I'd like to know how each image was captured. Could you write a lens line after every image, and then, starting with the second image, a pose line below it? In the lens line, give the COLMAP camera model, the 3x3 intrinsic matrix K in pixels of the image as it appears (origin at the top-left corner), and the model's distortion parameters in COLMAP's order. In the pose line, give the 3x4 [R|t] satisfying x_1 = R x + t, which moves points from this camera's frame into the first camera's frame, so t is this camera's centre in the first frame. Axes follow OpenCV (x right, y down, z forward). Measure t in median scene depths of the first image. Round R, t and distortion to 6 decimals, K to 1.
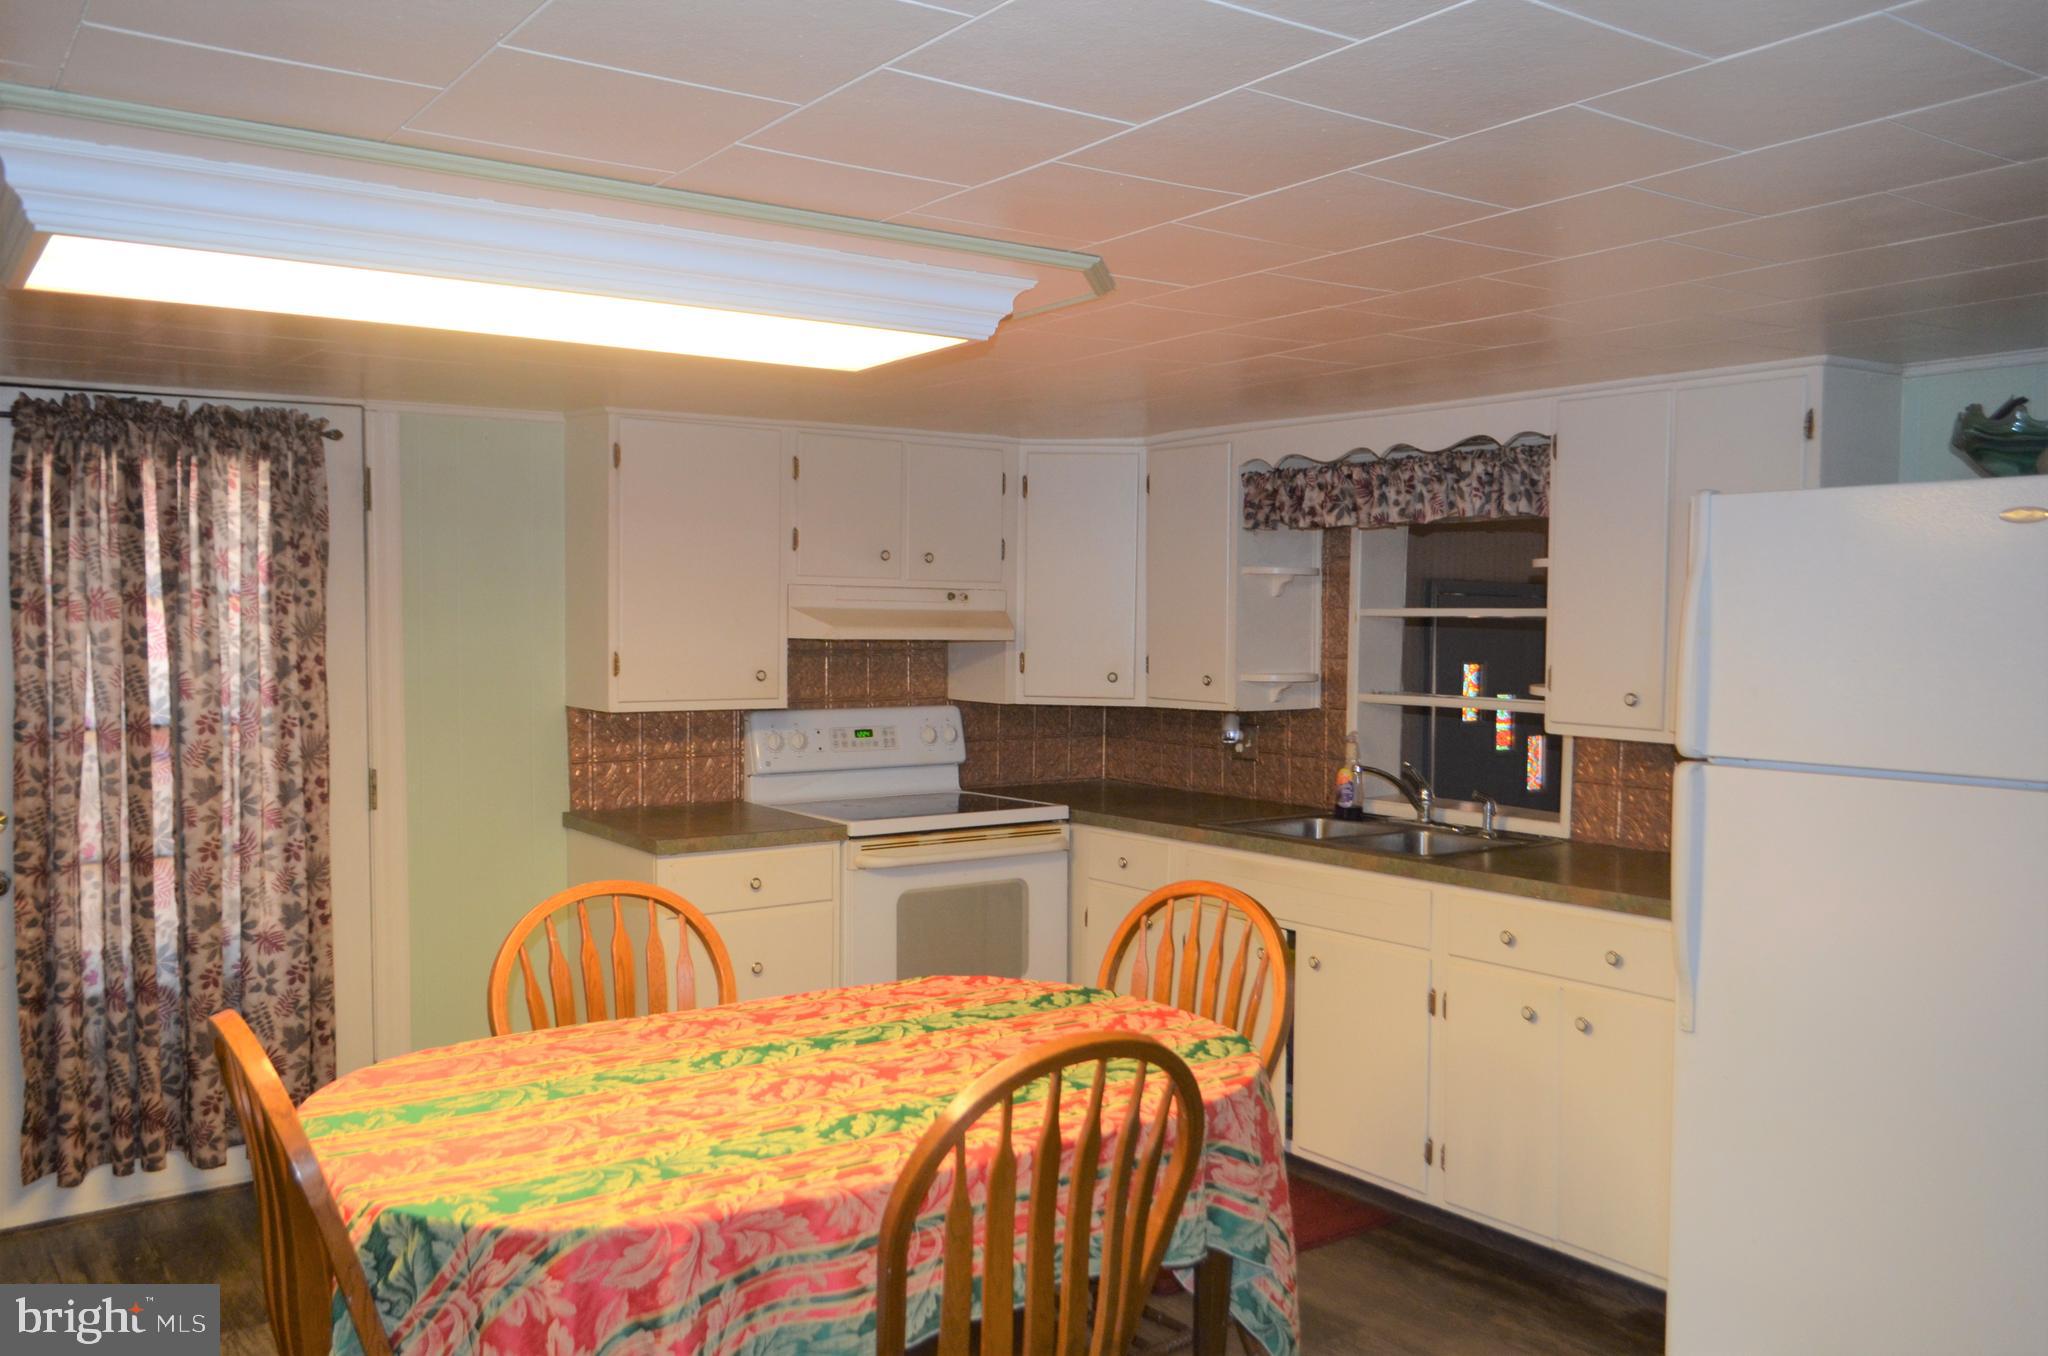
lens RADIAL K [[1658.7, 0, 1027.6], [0, 1658.7, 687.1], [0, 0, 1]] dist [-0.000391, 0.007918]
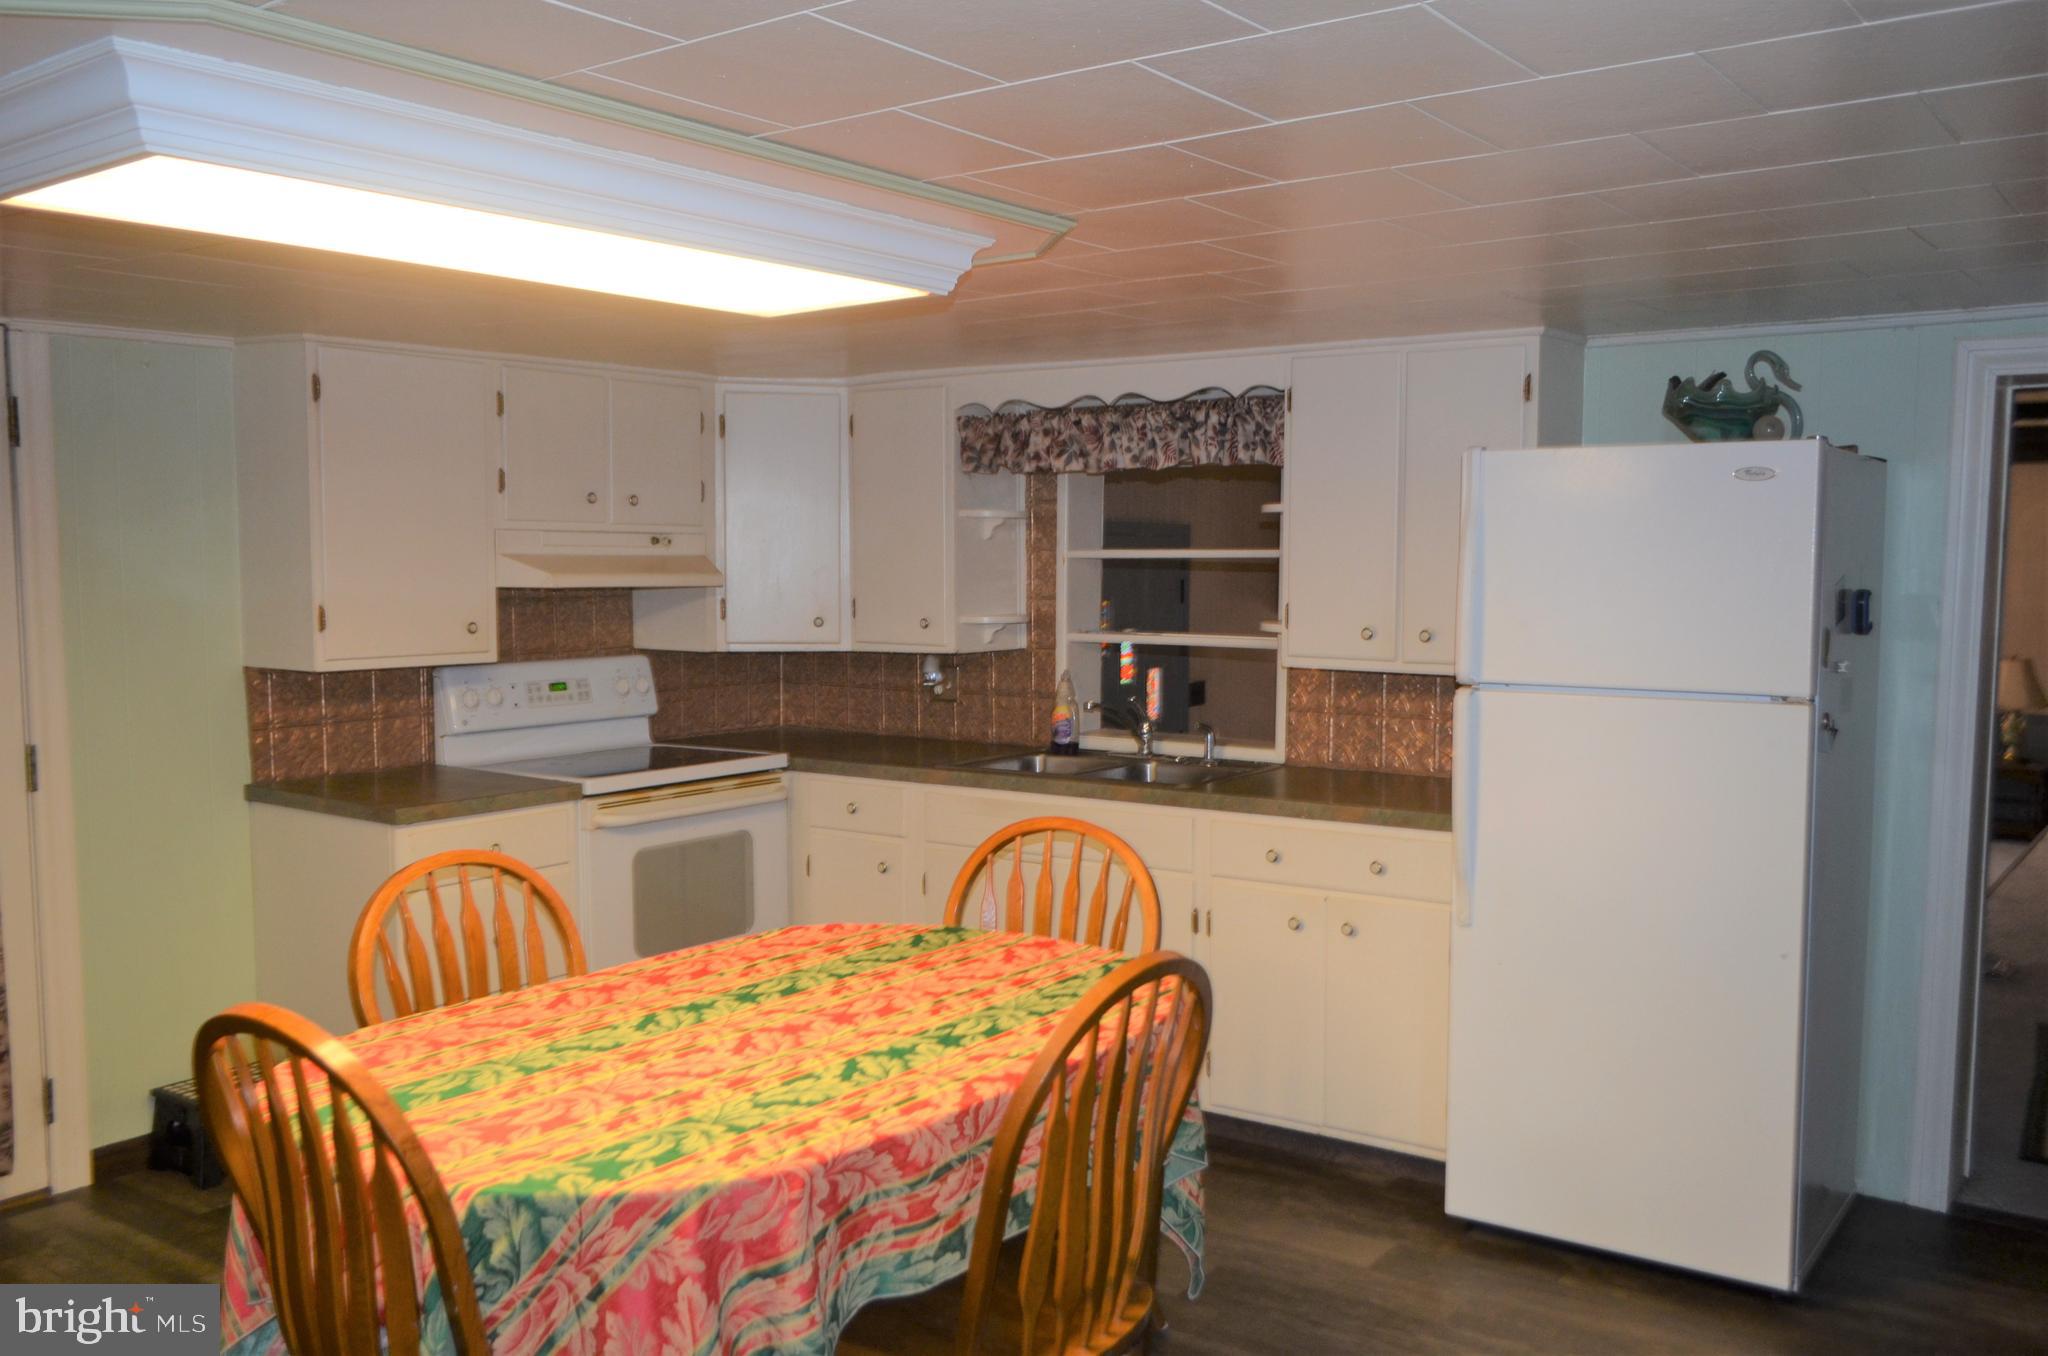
lens RADIAL K [[1718.2, 0, 1048.8], [0, 1718.2, 685.0], [0, 0, 1]] dist [-0.015119, 0.001927]
pose [[0.951800, -0.030807, 0.305167, -0.162272], [0.020524, 0.999110, 0.036850, -0.003995], [-0.306031, -0.028811, 0.951586, -0.016846]]
